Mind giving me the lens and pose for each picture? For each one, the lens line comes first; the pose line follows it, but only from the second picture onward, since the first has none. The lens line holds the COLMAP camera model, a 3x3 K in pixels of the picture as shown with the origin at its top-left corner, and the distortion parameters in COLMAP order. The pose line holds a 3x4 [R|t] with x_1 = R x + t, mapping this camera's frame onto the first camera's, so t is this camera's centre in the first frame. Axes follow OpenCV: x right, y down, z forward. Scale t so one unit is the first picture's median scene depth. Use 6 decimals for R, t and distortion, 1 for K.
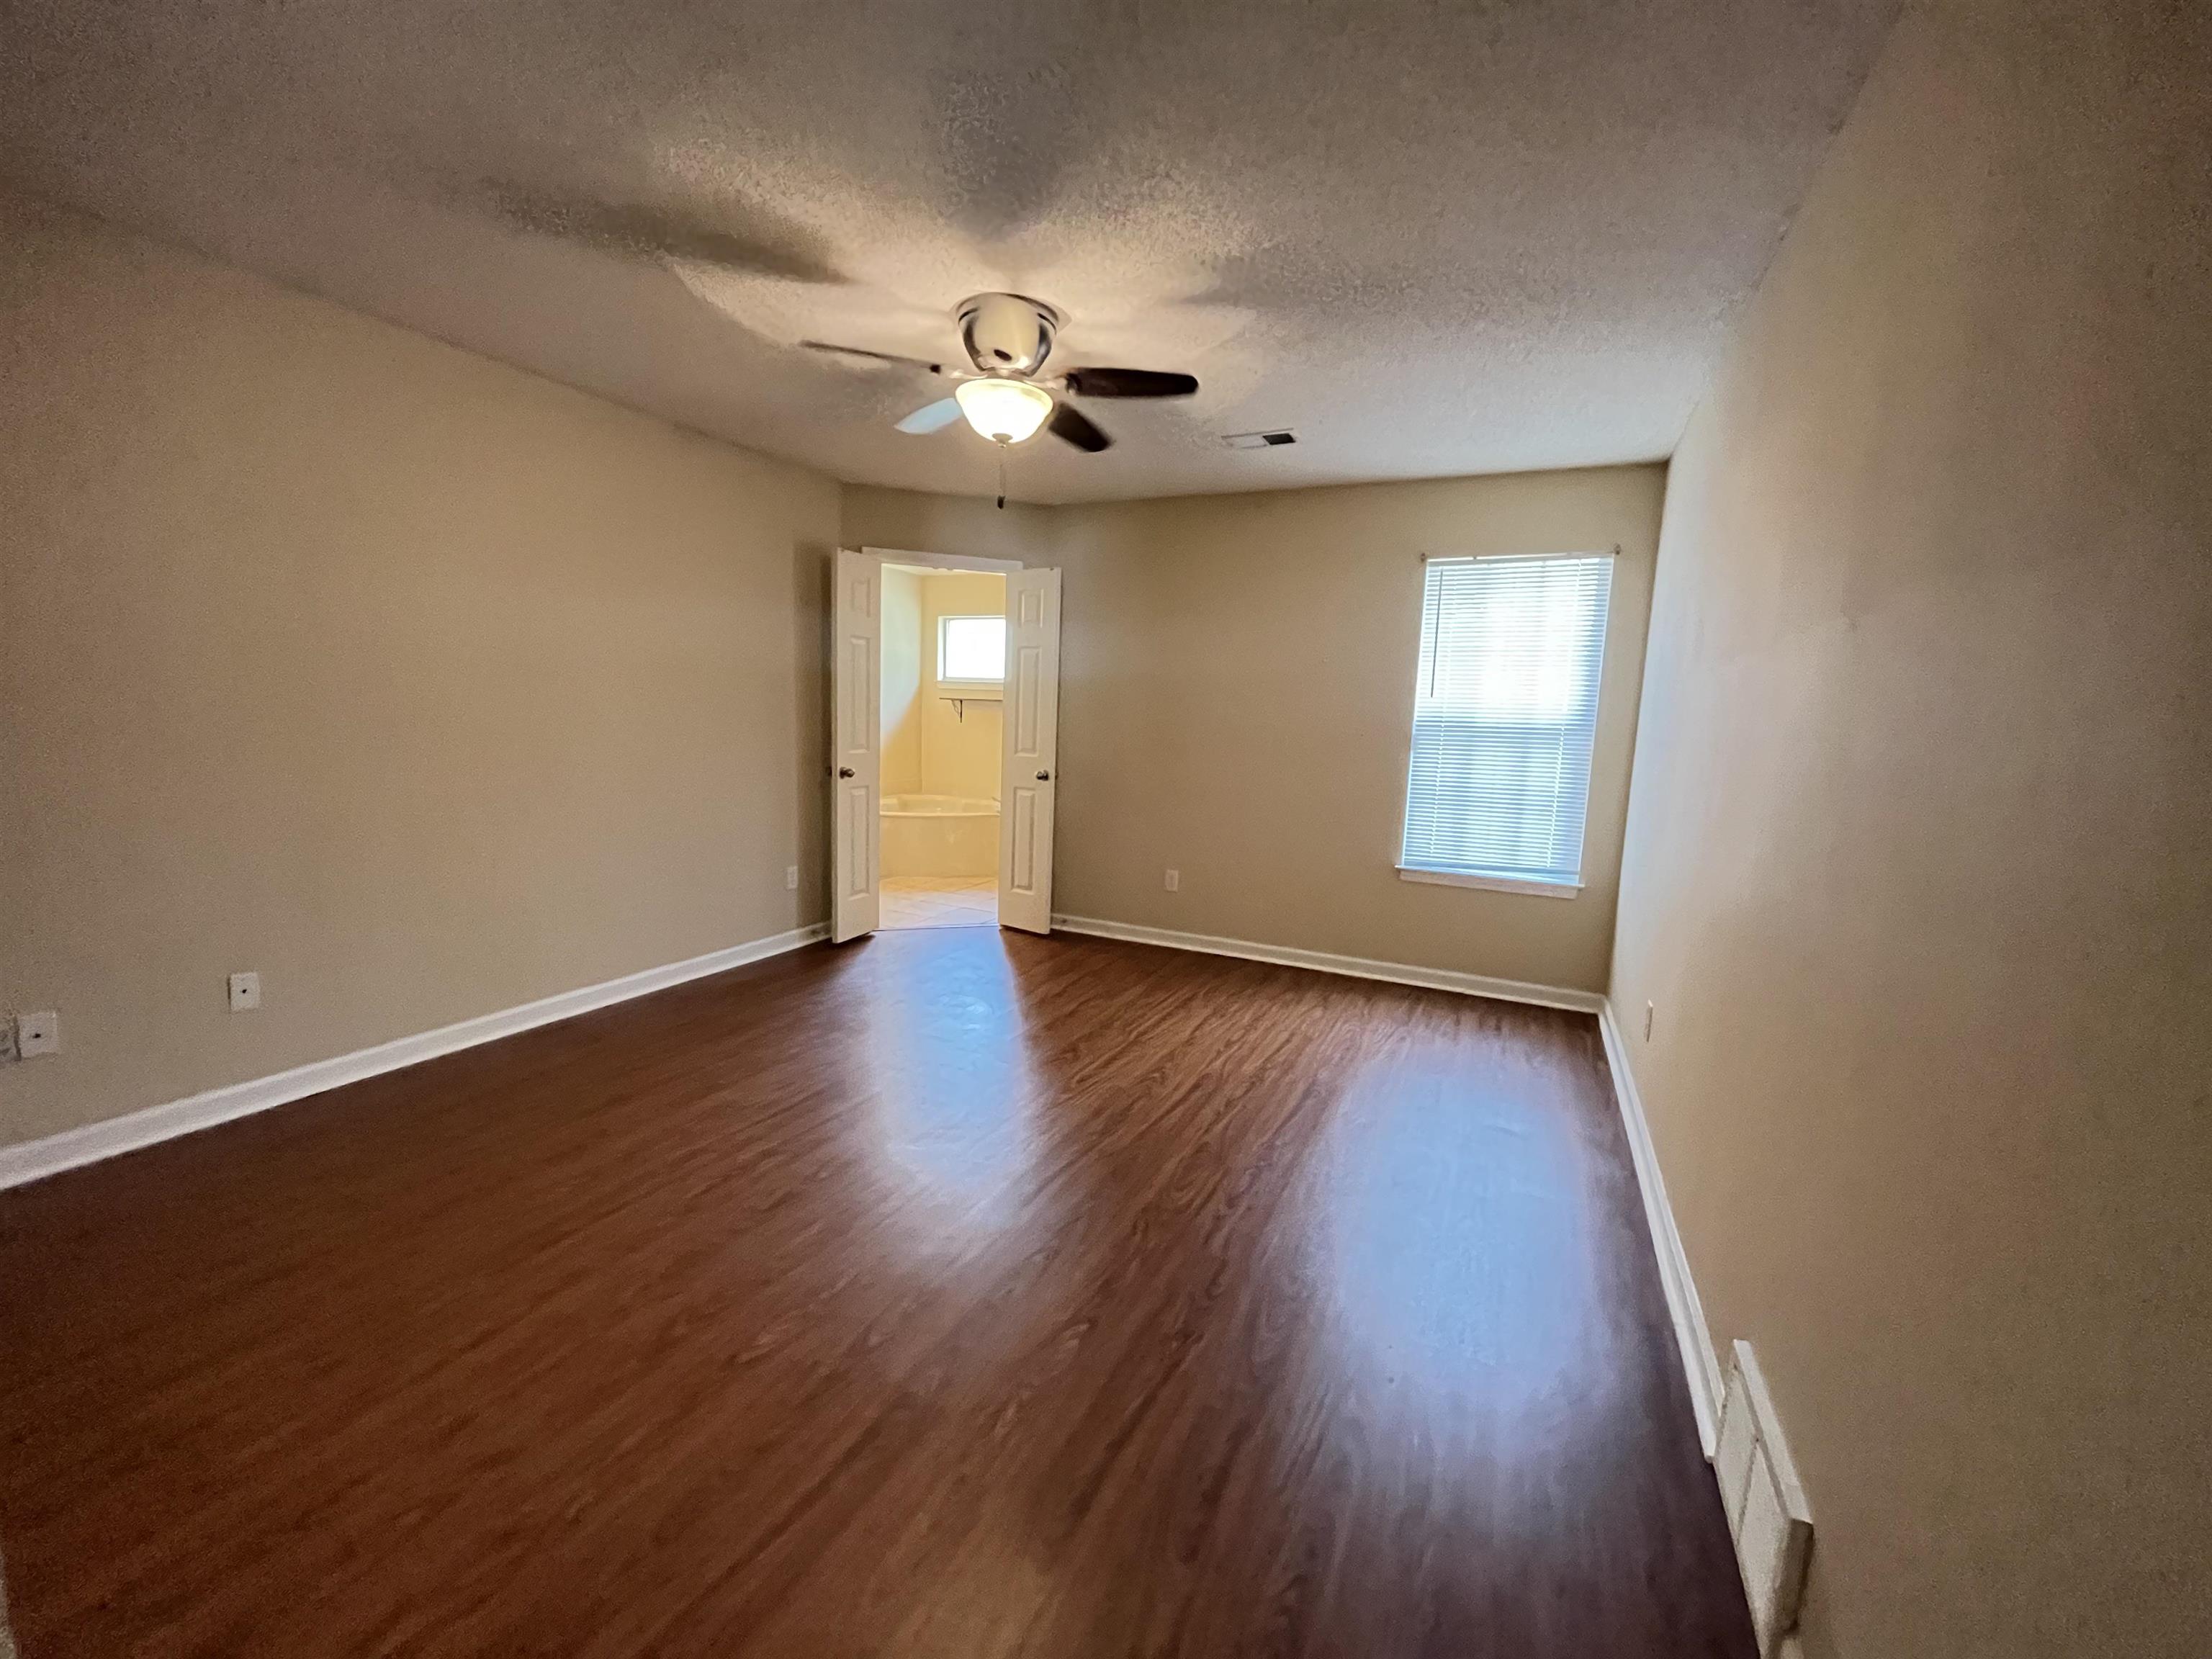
lens RADIAL K [[896.1, 0, 1106.0], [0, 896.1, 829.5], [0, 0, 1]] dist [-0.001278, 0.000082]
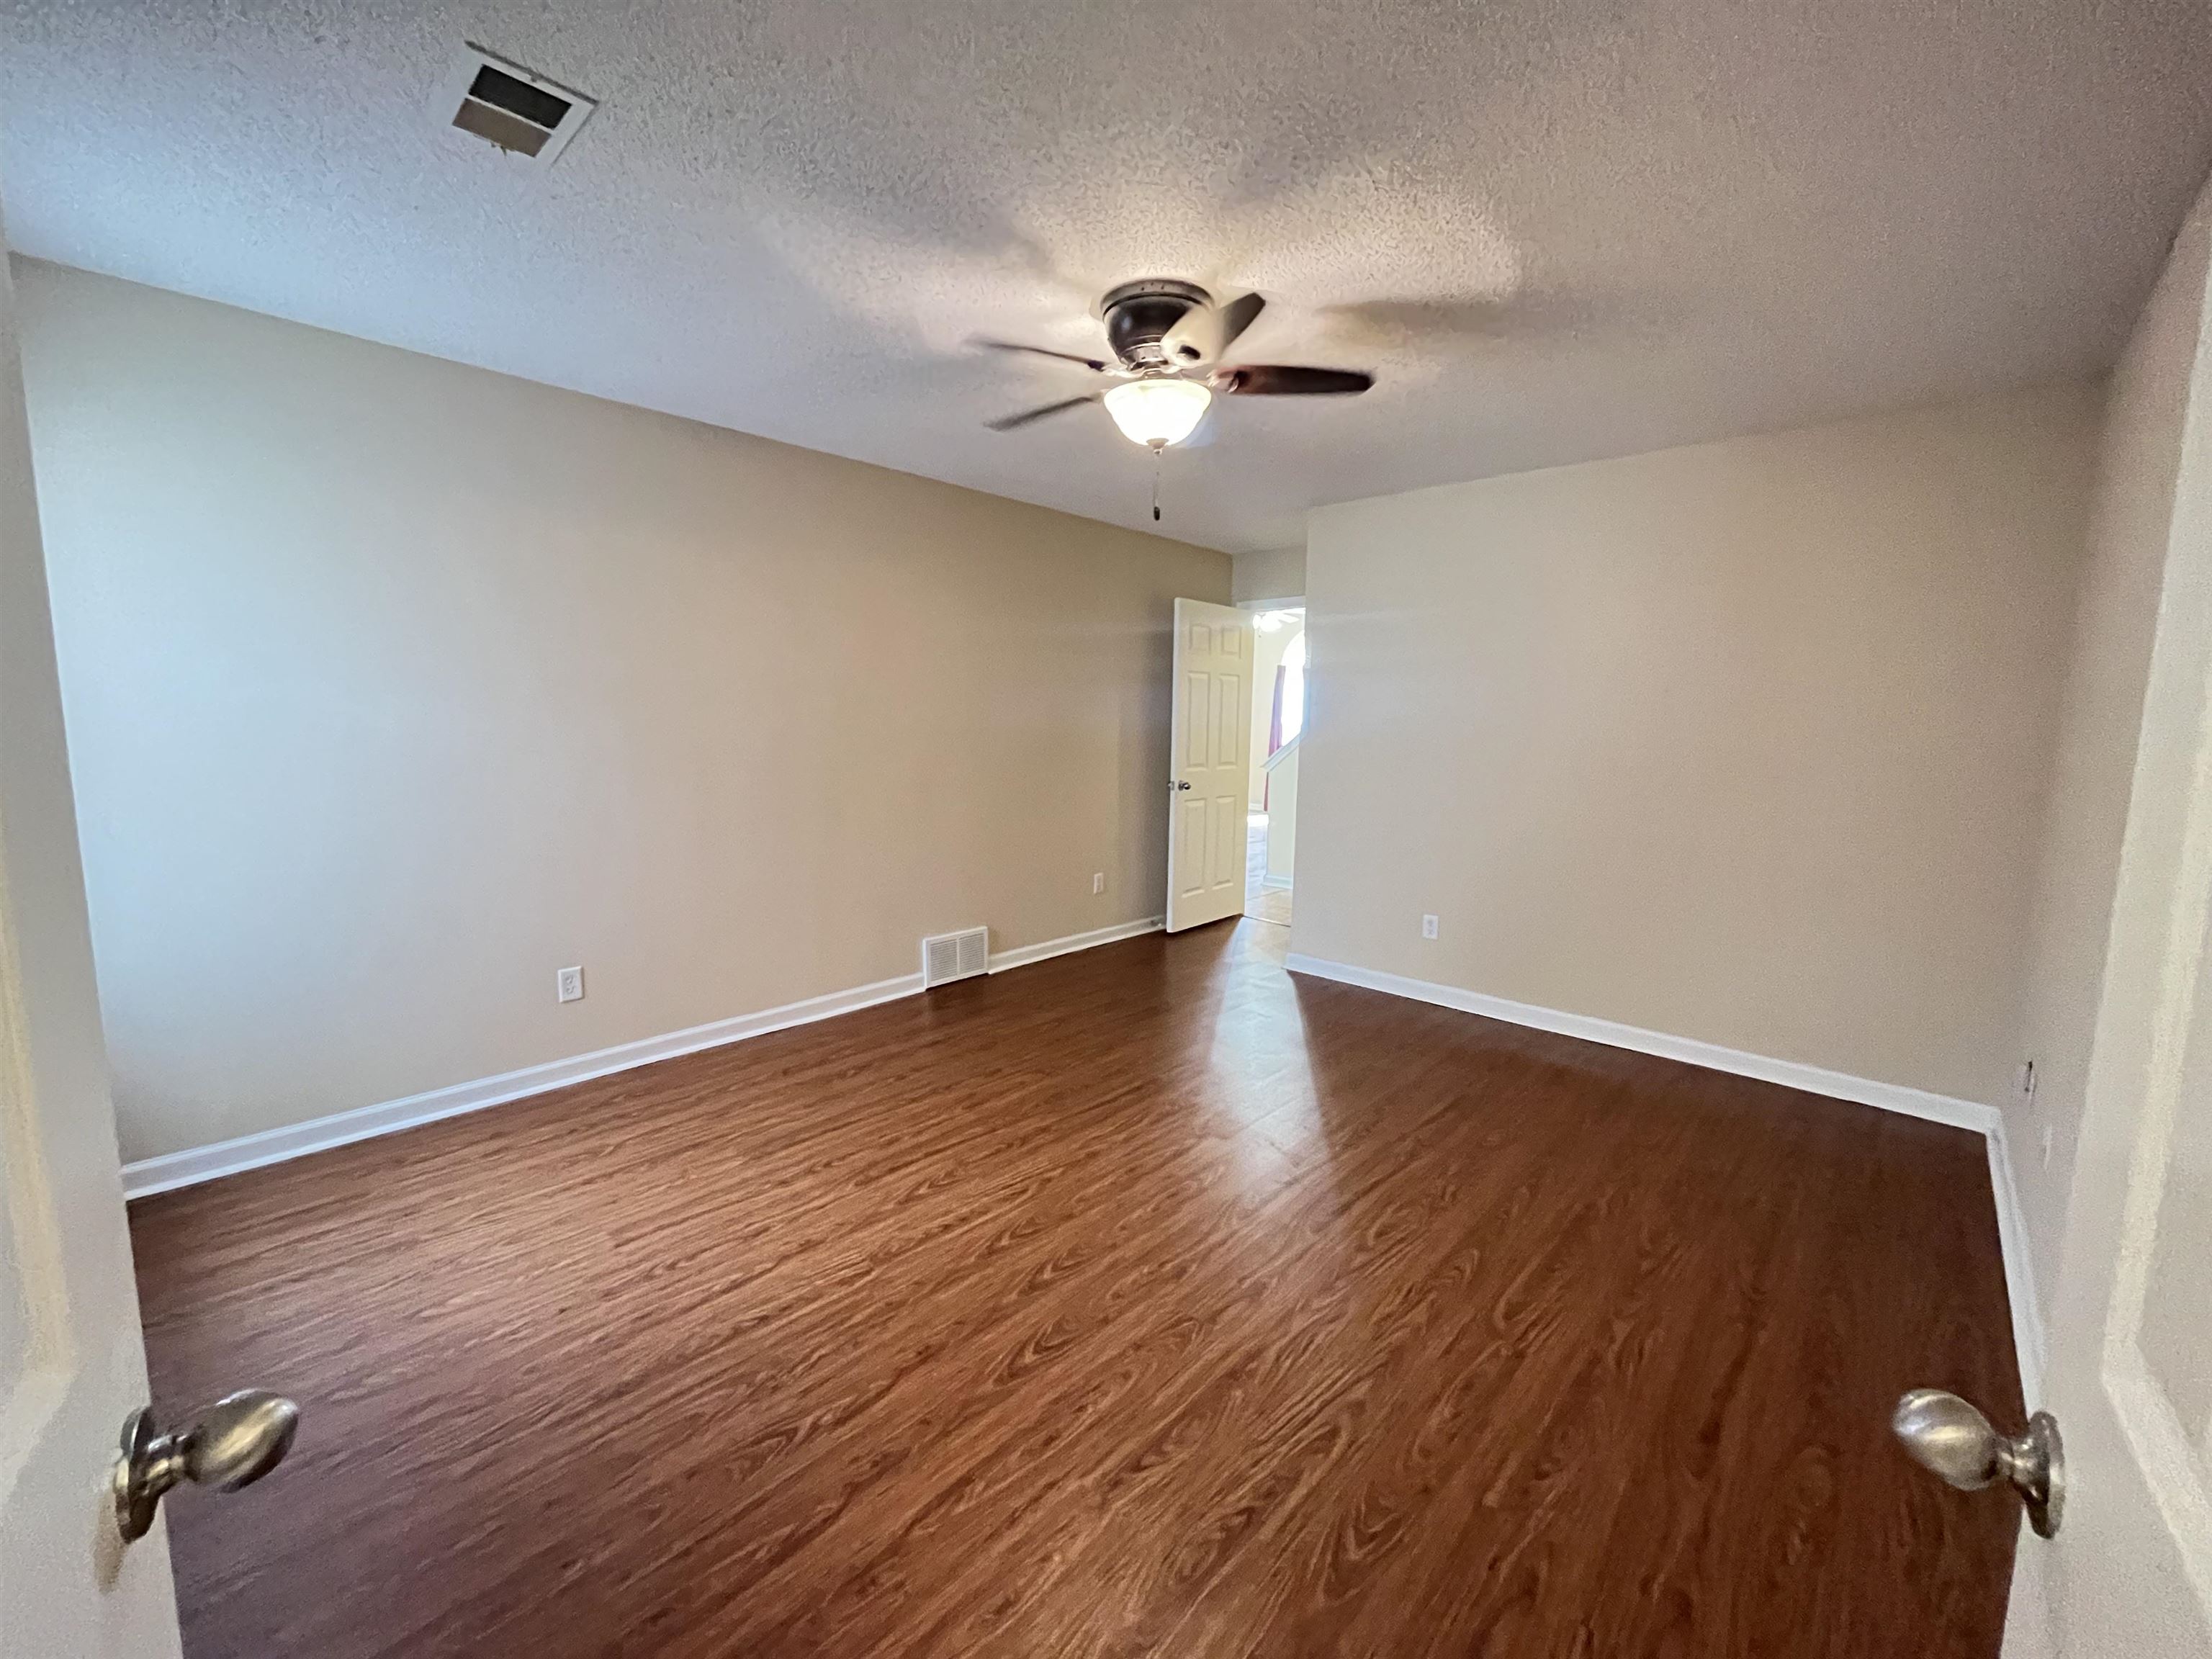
lens RADIAL K [[896.1, 0, 1106.0], [0, 896.1, 829.5], [0, 0, 1]] dist [-0.001278, 0.000082]
pose [[-0.952851, -0.090492, 0.289630, -0.294256], [-0.011842, 0.964859, 0.262501, -0.240739], [-0.303206, 0.246695, -0.920439, 1.576024]]
